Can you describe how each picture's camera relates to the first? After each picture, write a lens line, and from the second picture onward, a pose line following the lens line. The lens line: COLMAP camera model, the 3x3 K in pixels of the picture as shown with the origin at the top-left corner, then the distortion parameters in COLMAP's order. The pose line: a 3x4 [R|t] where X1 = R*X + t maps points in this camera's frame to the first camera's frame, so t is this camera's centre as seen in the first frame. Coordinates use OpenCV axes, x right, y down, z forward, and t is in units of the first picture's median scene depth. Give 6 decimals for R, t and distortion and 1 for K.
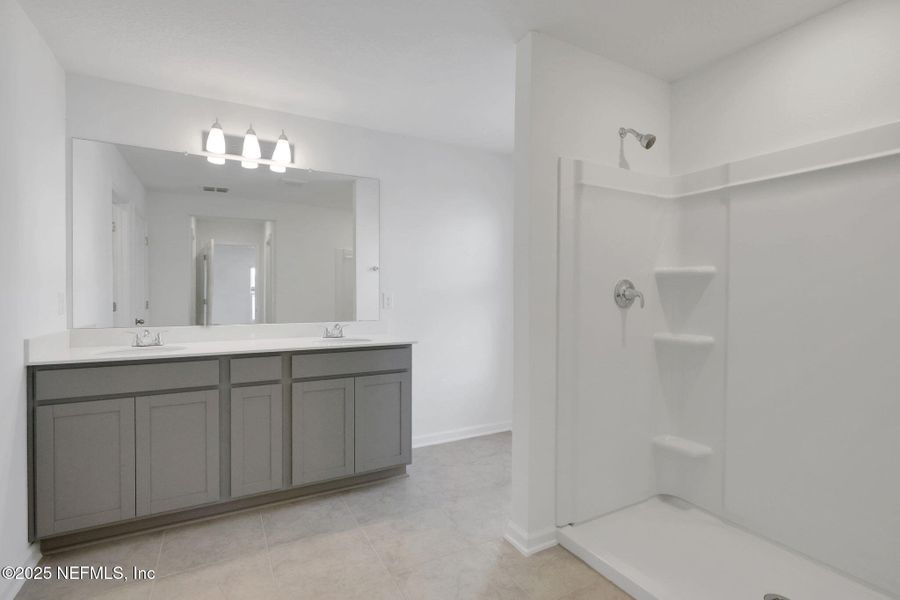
lens RADIAL K [[418.9, 0, 452.4], [0, 418.9, 299.7], [0, 0, 1]] dist [-0.005993, -0.000367]
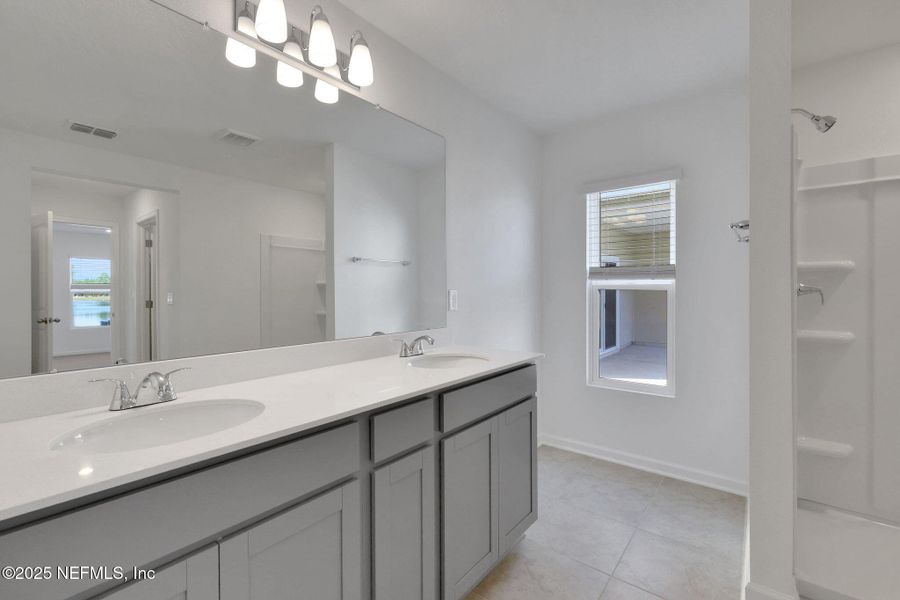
lens RADIAL K [[400.9, 0, 449.5], [0, 400.9, 294.5], [0, 0, 1]] dist [0.000875, -0.000910]
pose [[0.925946, -0.011295, 0.377487, -0.612000], [0.013758, 0.999898, -0.003828, -0.010593], [-0.377405, 0.008738, 0.926007, 0.478467]]
